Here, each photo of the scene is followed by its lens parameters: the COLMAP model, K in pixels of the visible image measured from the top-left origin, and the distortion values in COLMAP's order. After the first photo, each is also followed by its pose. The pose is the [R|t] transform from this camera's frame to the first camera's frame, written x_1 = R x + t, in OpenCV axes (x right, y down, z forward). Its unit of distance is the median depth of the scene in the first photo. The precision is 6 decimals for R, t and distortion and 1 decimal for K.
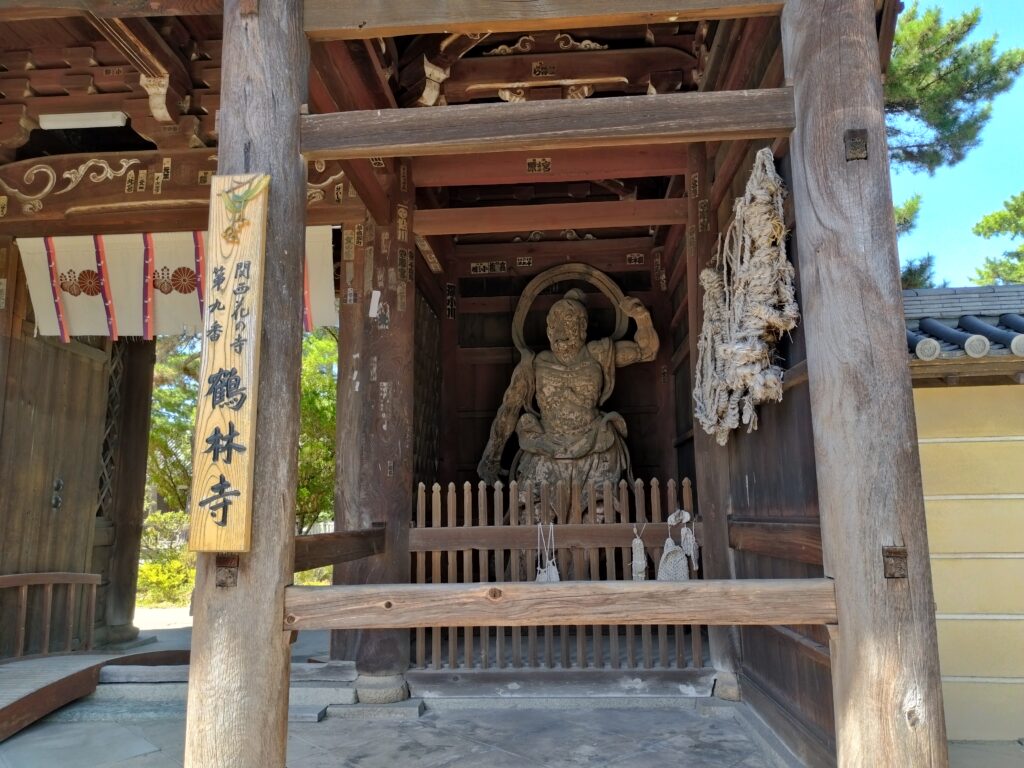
lens RADIAL K [[770.1, 0, 506.6], [0, 770.1, 382.9], [0, 0, 1]] dist [0.040876, -0.032333]
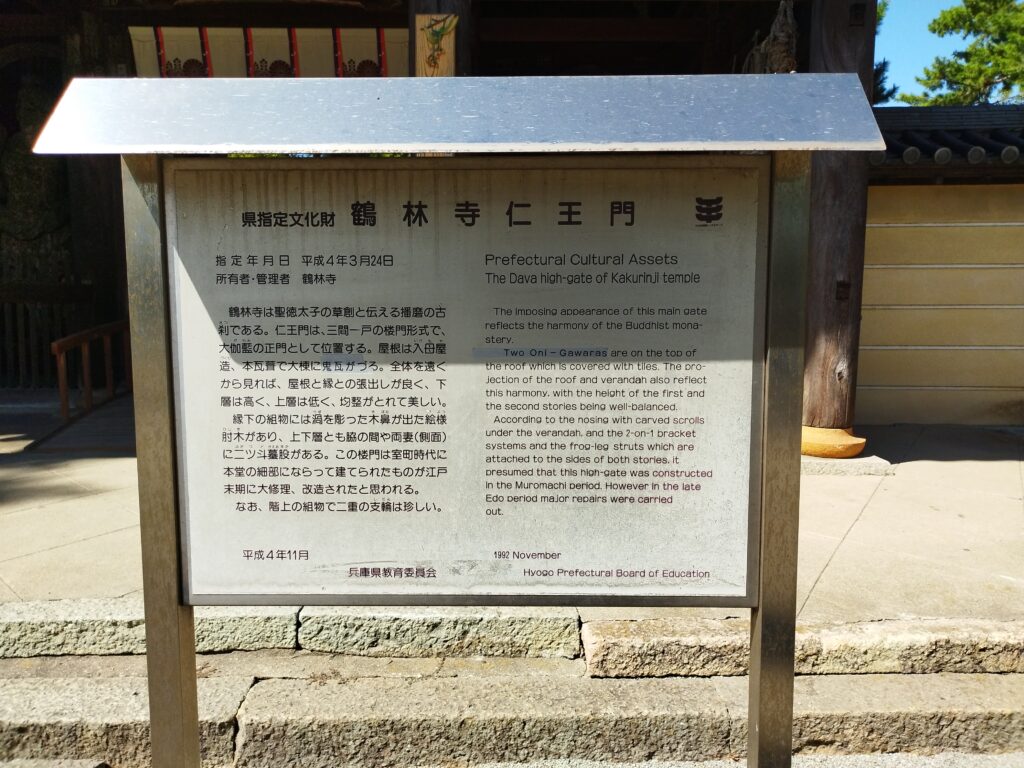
lens RADIAL K [[770.1, 0, 516.4], [0, 770.1, 387.2], [0, 0, 1]] dist [0.040876, -0.032333]
pose [[0.995429, 0.005008, 0.095374, -0.271933], [-0.030284, 0.963641, 0.265479, 0.004631], [-0.090576, -0.267153, 0.959388, -0.452040]]
